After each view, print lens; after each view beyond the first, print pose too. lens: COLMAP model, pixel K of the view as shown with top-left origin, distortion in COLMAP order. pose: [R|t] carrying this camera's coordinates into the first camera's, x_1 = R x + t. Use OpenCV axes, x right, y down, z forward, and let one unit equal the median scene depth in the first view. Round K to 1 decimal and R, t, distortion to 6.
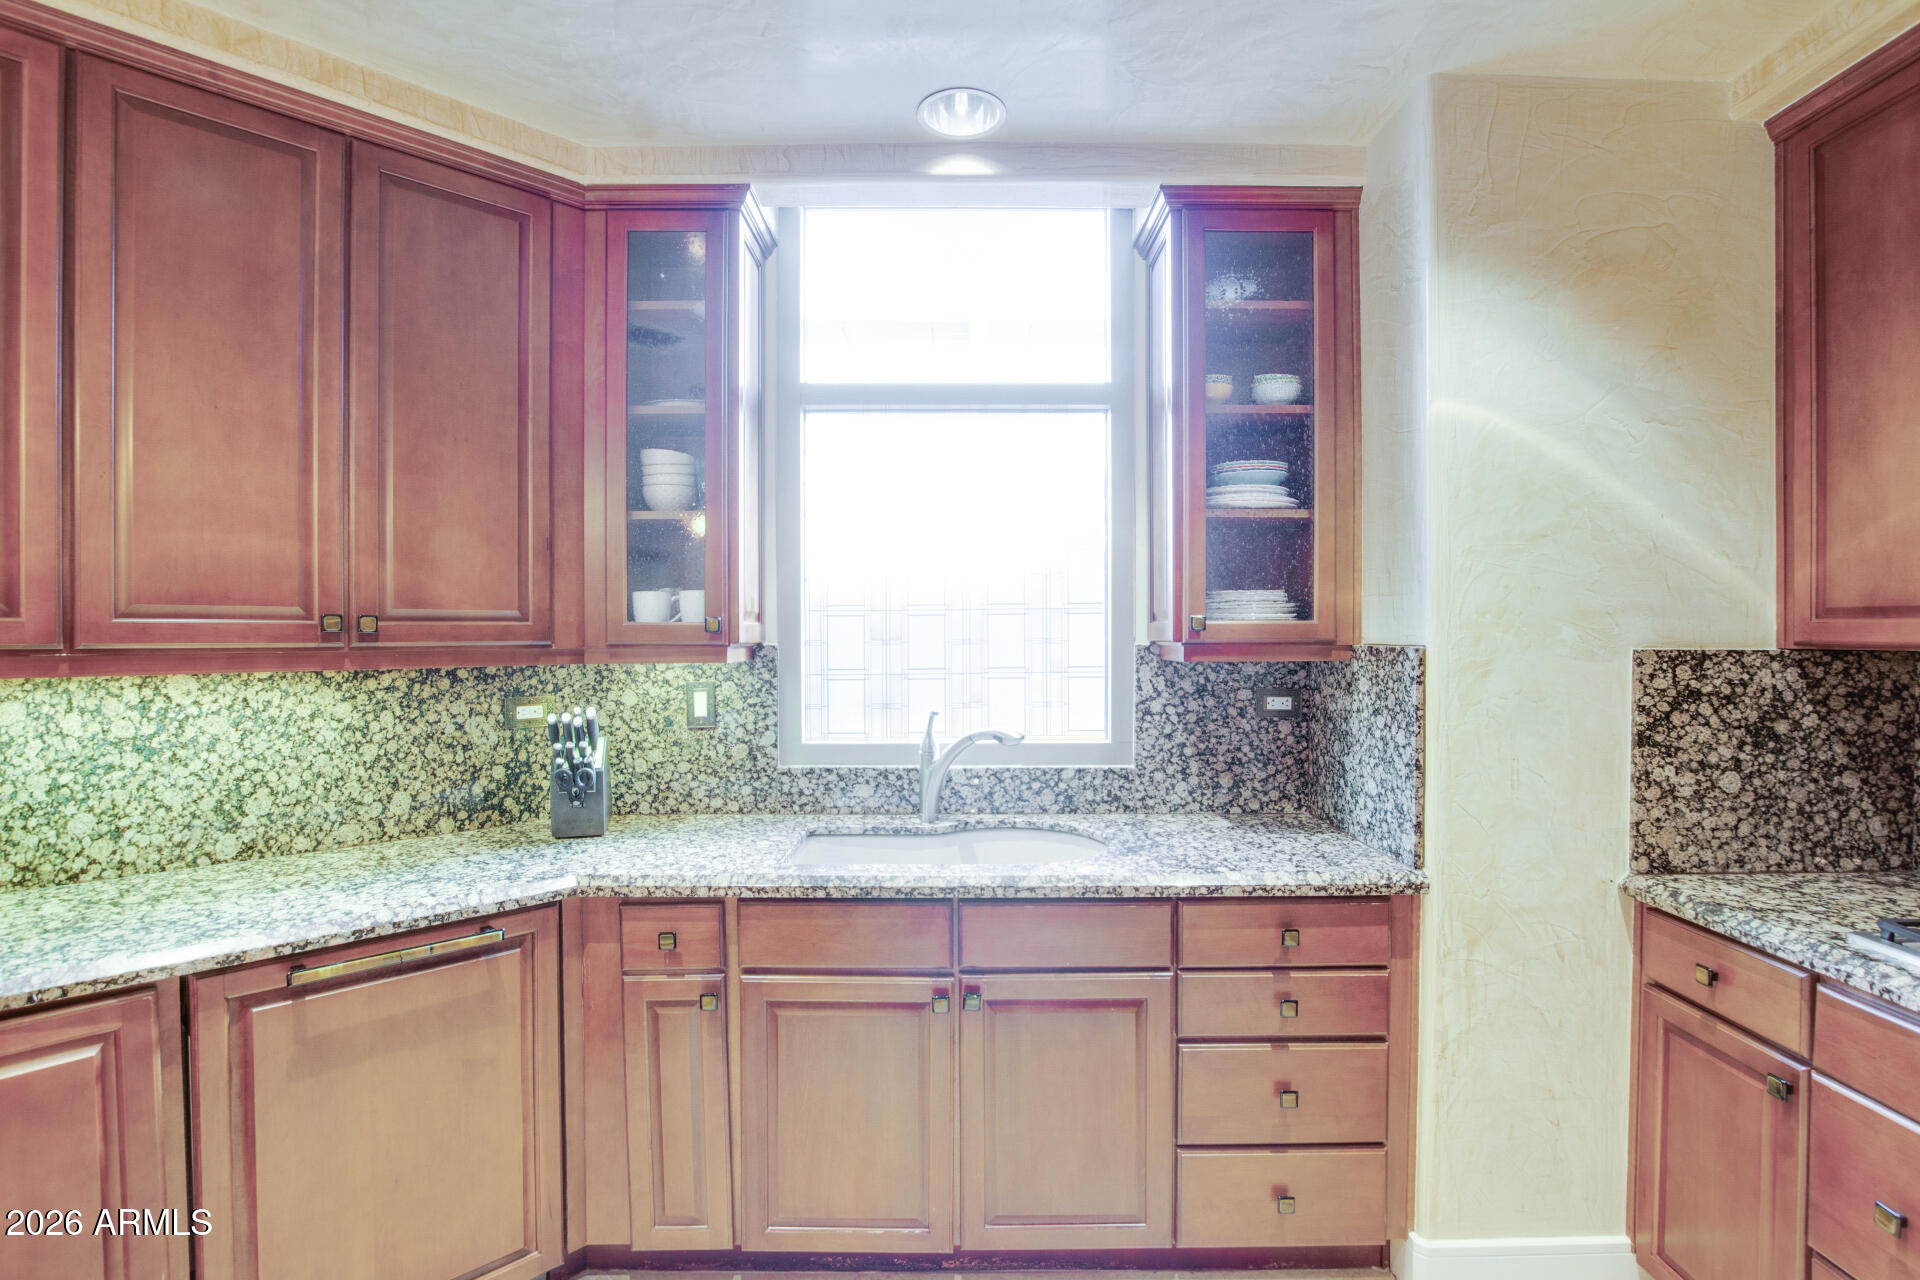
lens RADIAL K [[911.2, 0, 964.2], [0, 911.2, 639.1], [0, 0, 1]] dist [-0.034369, 0.005432]
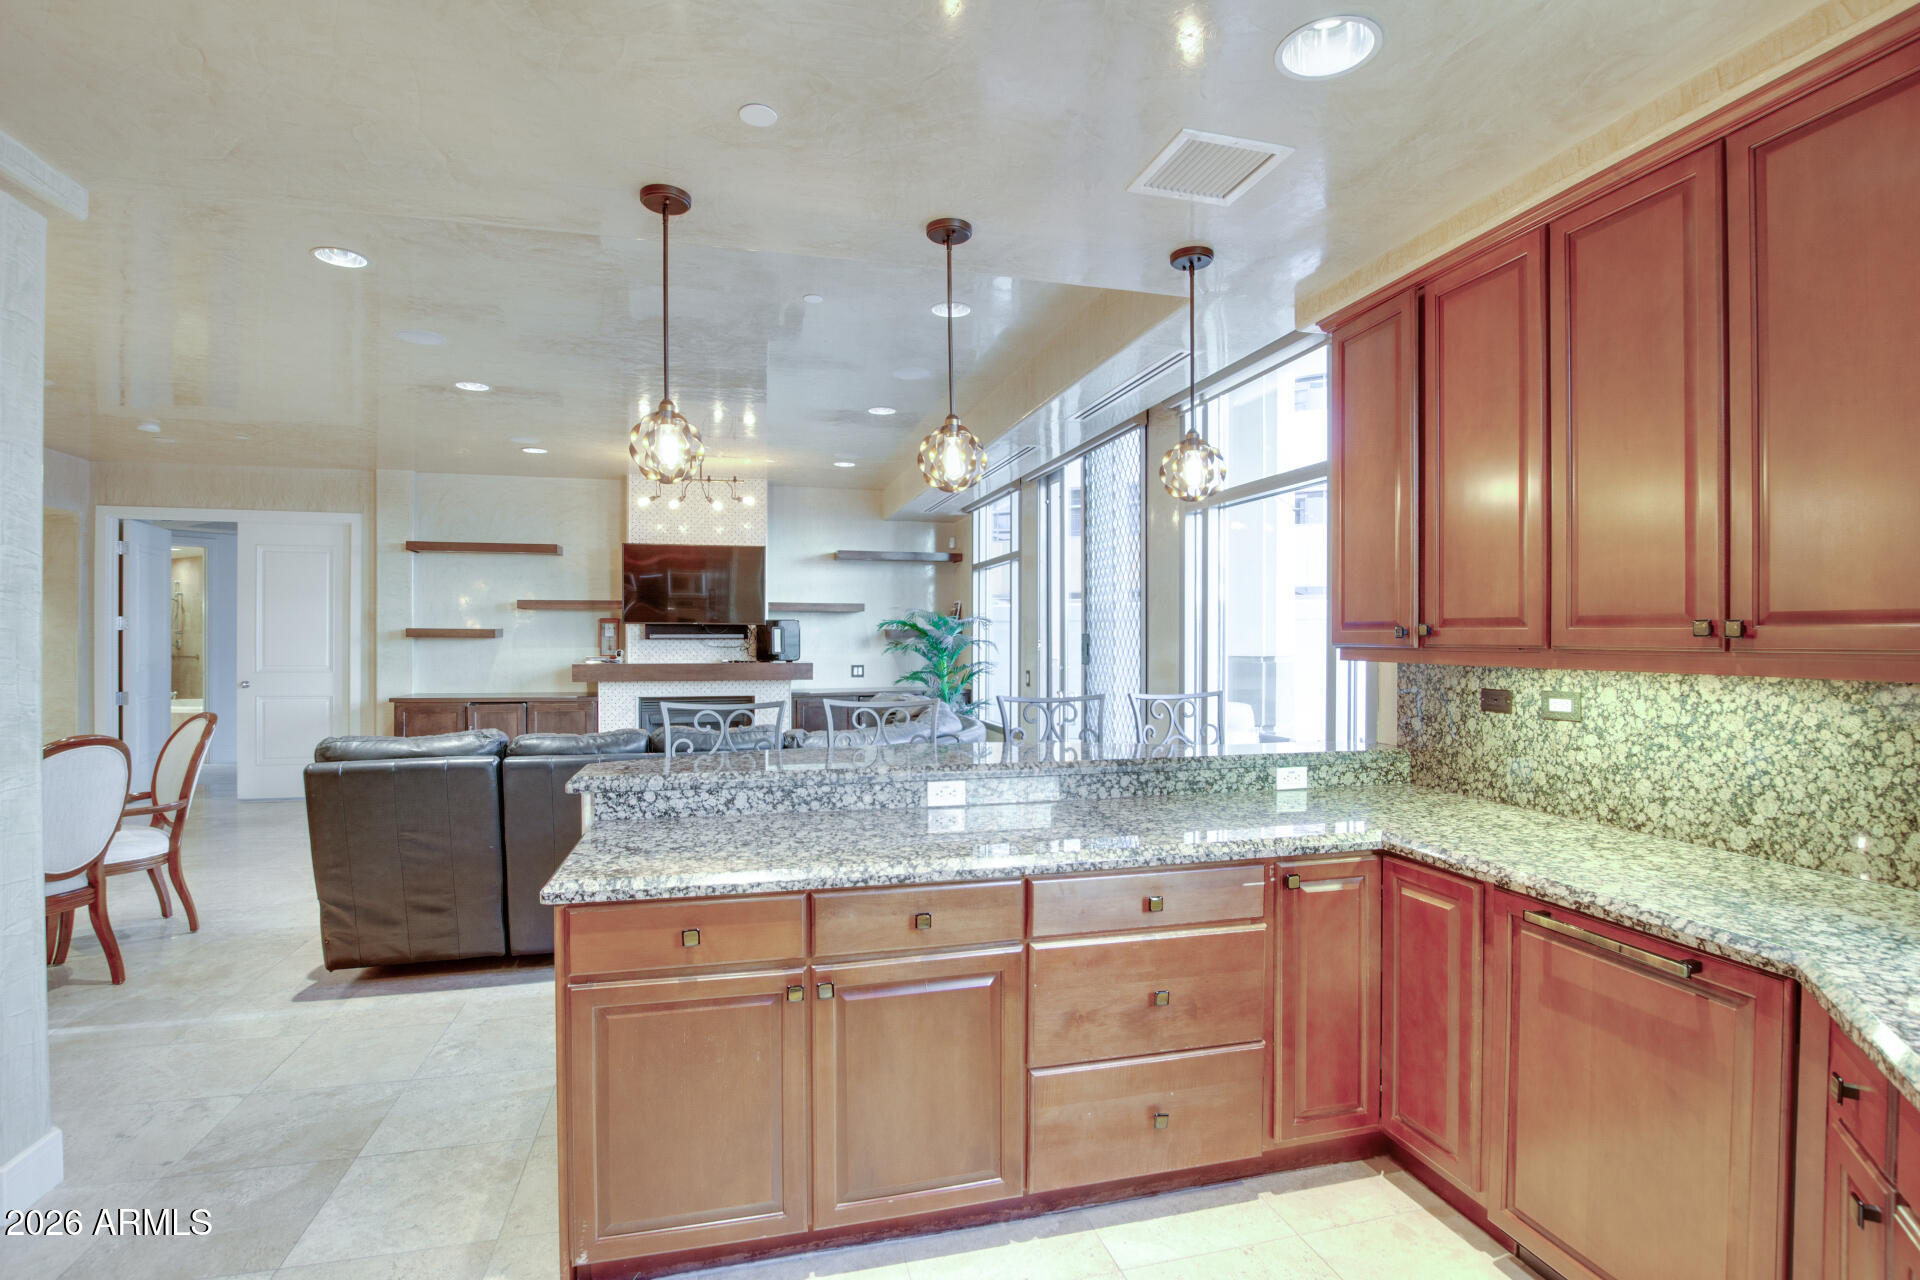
lens RADIAL K [[911.2, 0, 964.2], [0, 911.2, 639.1], [0, 0, 1]] dist [-0.034369, 0.005432]
pose [[-0.501232, 0.001793, -0.865311, 0.550469], [-0.008376, 0.999941, 0.006923, -0.004912], [0.865272, 0.010718, -0.501188, 0.719078]]
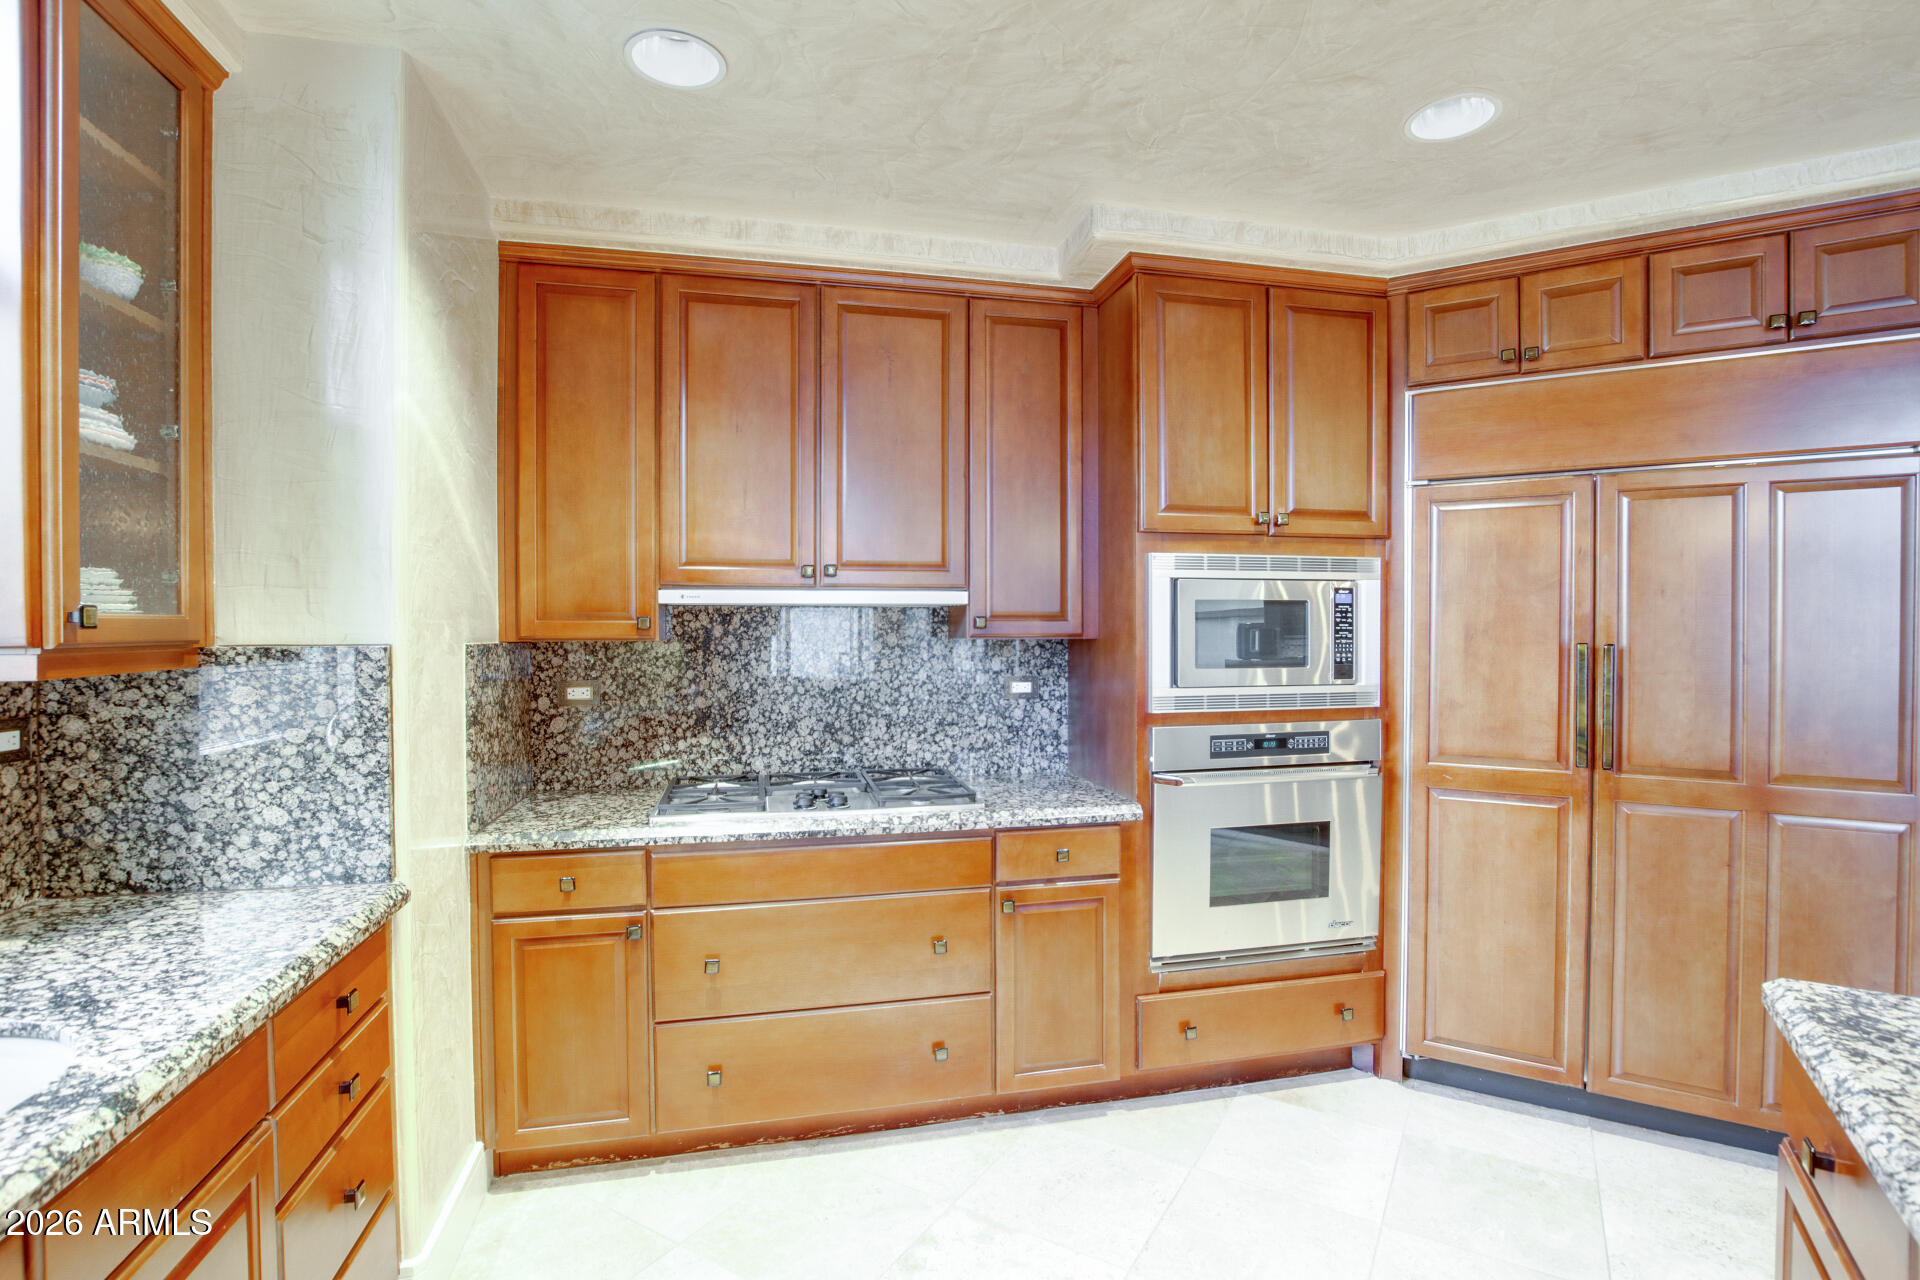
lens RADIAL K [[911.2, 0, 964.2], [0, 911.2, 639.1], [0, 0, 1]] dist [-0.034369, 0.005432]
pose [[-0.230478, -0.011885, 0.973005, -0.529065], [0.008404, 0.999864, 0.014204, -0.006584], [-0.973041, 0.011451, -0.230347, 0.607789]]
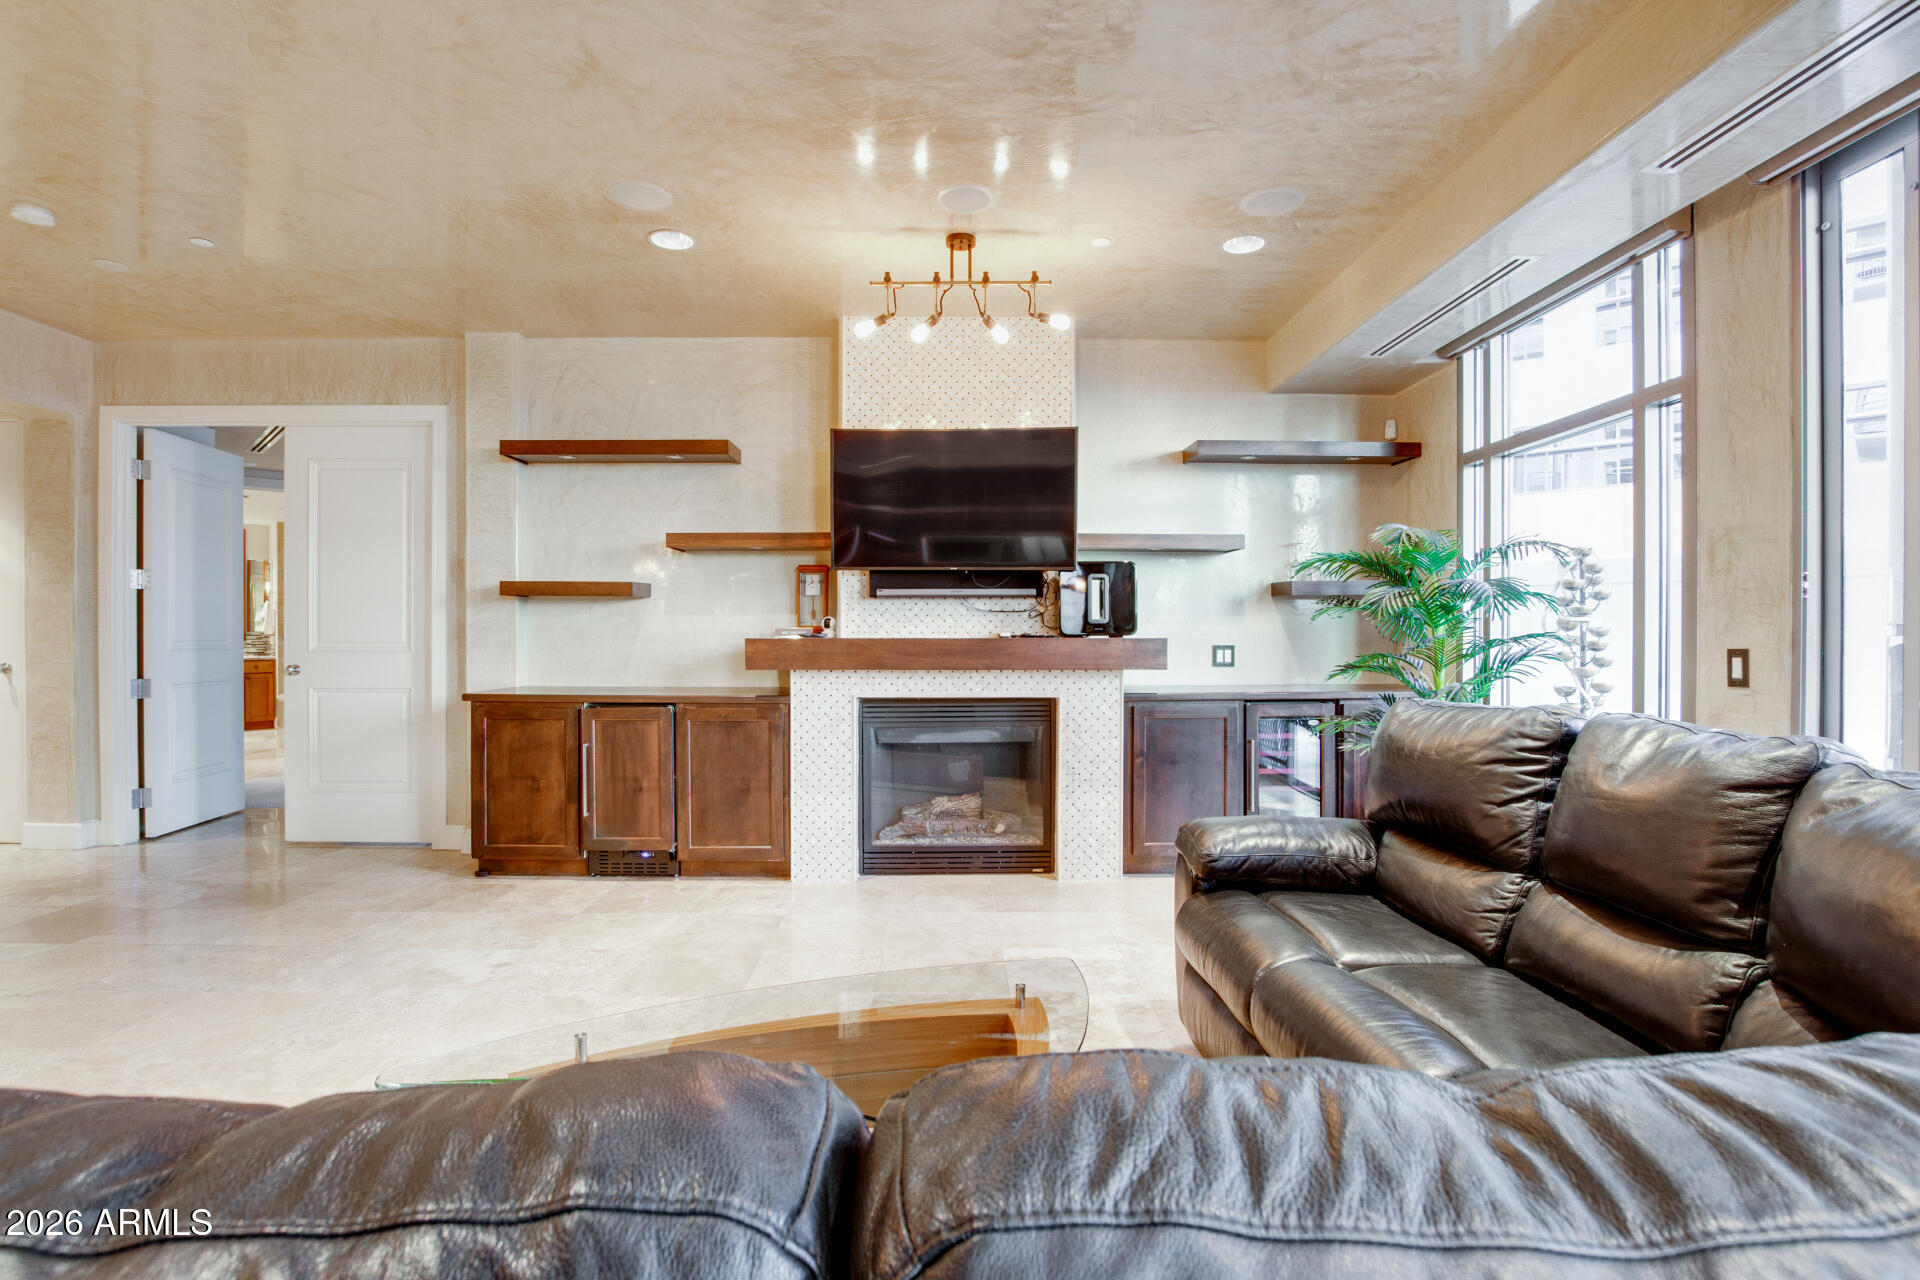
lens RADIAL K [[911.2, 0, 964.2], [0, 911.2, 639.1], [0, 0, 1]] dist [-0.034369, 0.005432]
pose [[-0.693289, 0.006292, -0.720632, -0.730301], [-0.006040, 0.999876, 0.014541, 0.108950], [0.720634, 0.014434, -0.693165, -0.752268]]
